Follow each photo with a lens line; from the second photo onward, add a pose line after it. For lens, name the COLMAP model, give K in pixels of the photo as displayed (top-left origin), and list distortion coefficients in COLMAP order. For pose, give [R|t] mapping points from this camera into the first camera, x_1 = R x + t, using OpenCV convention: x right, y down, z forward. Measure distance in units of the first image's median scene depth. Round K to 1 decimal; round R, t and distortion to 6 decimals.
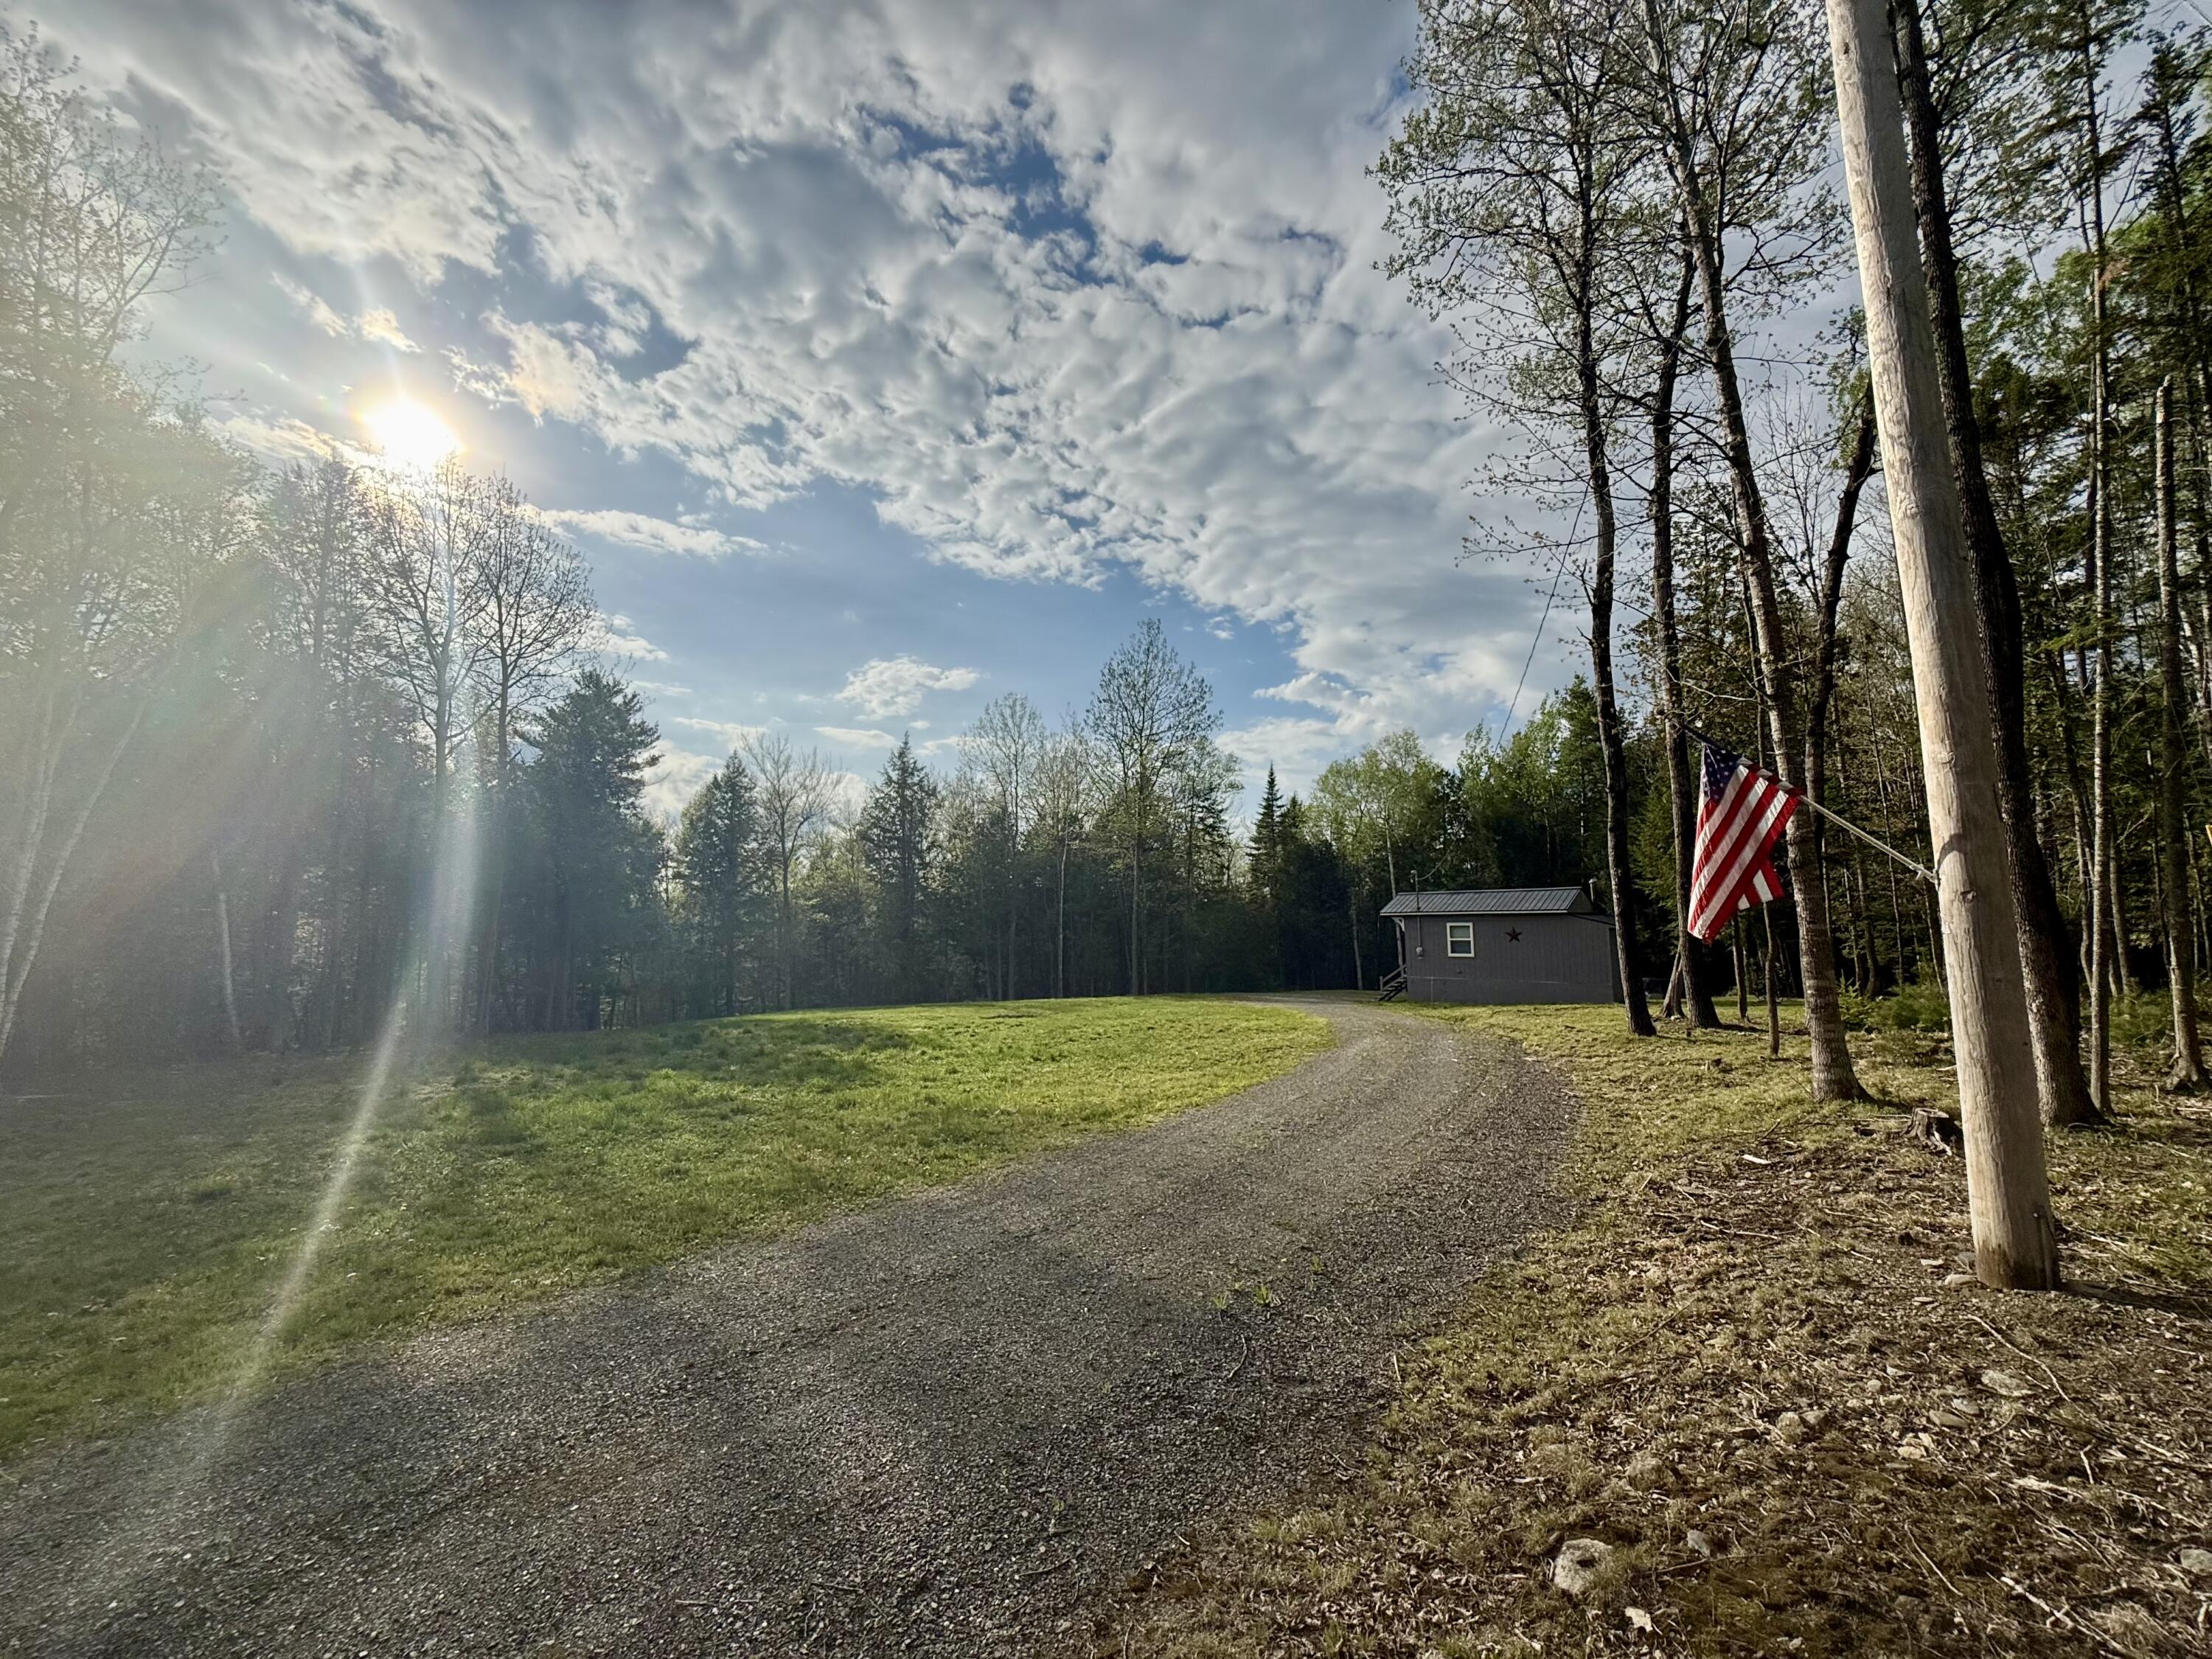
lens RADIAL K [[880.4, 0, 1106.0], [0, 880.4, 834.6], [0, 0, 1]] dist [-0.000460, -0.000101]
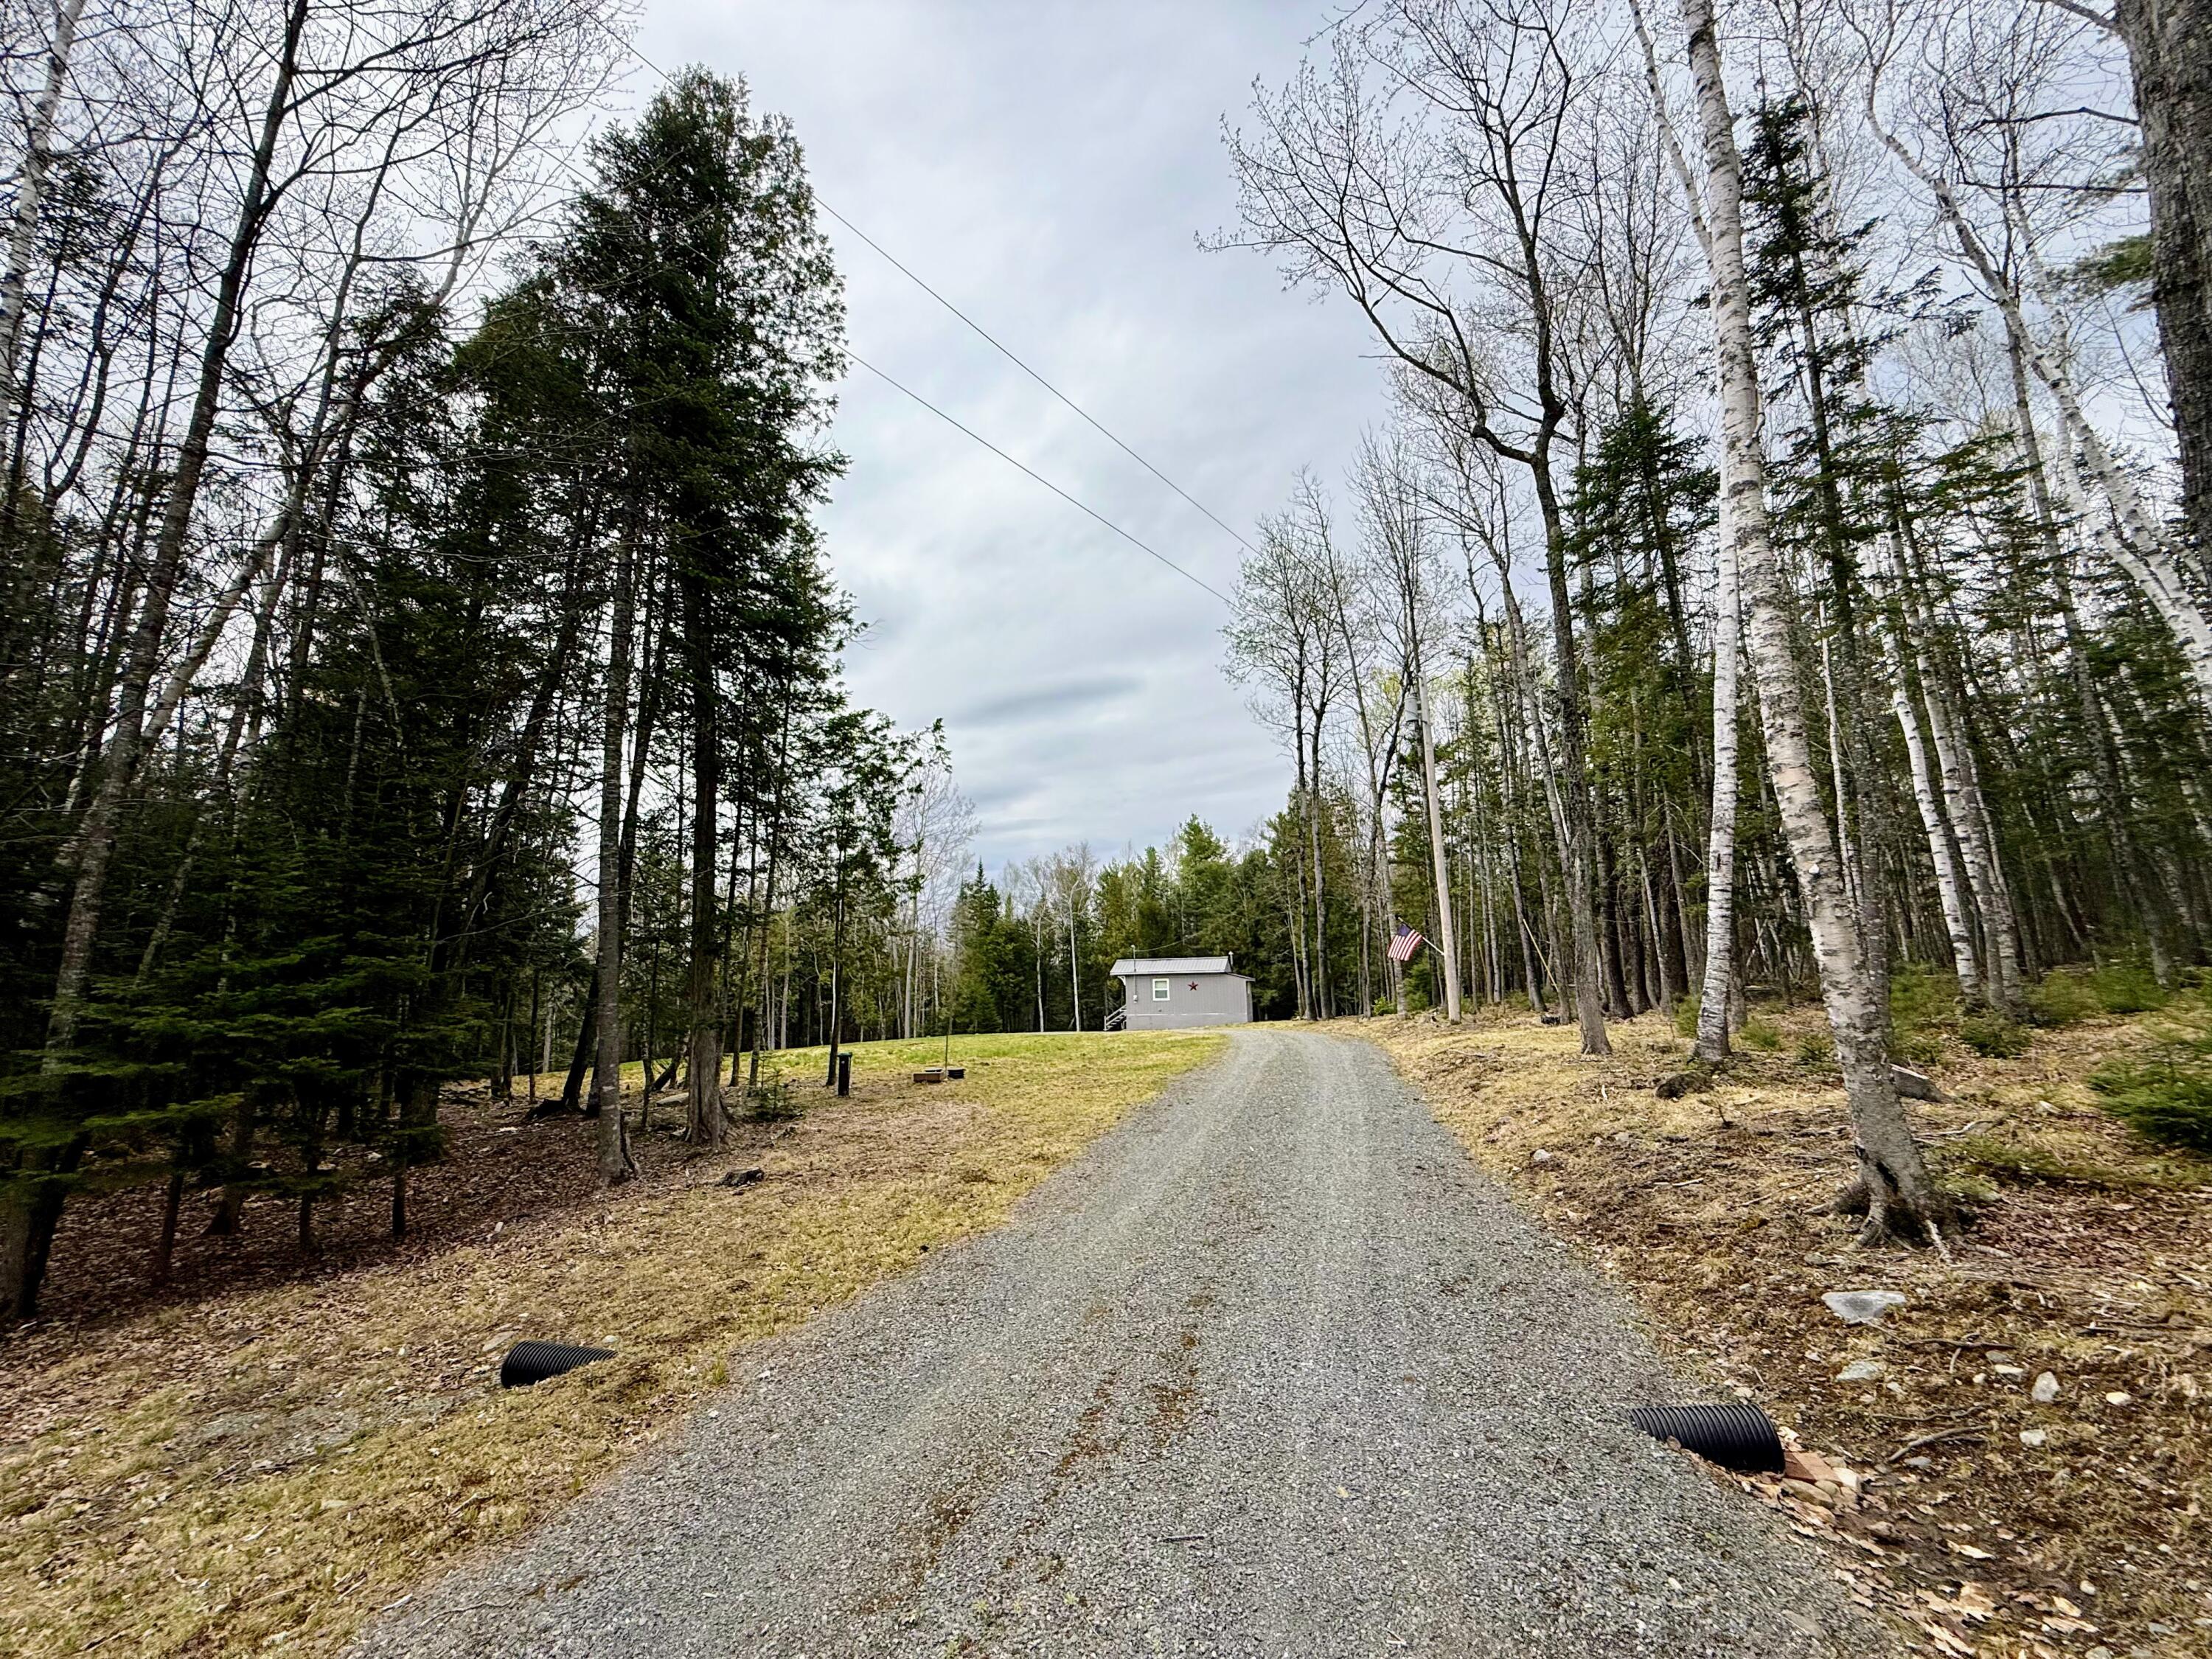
lens RADIAL K [[880.4, 0, 1097.7], [0, 880.4, 820.5], [0, 0, 1]] dist [-0.000460, -0.000101]
pose [[0.882345, 0.082655, 0.463288, -0.318110], [-0.038094, 0.993769, -0.104748, -0.009050], [-0.469060, 0.074775, 0.879995, -0.253969]]
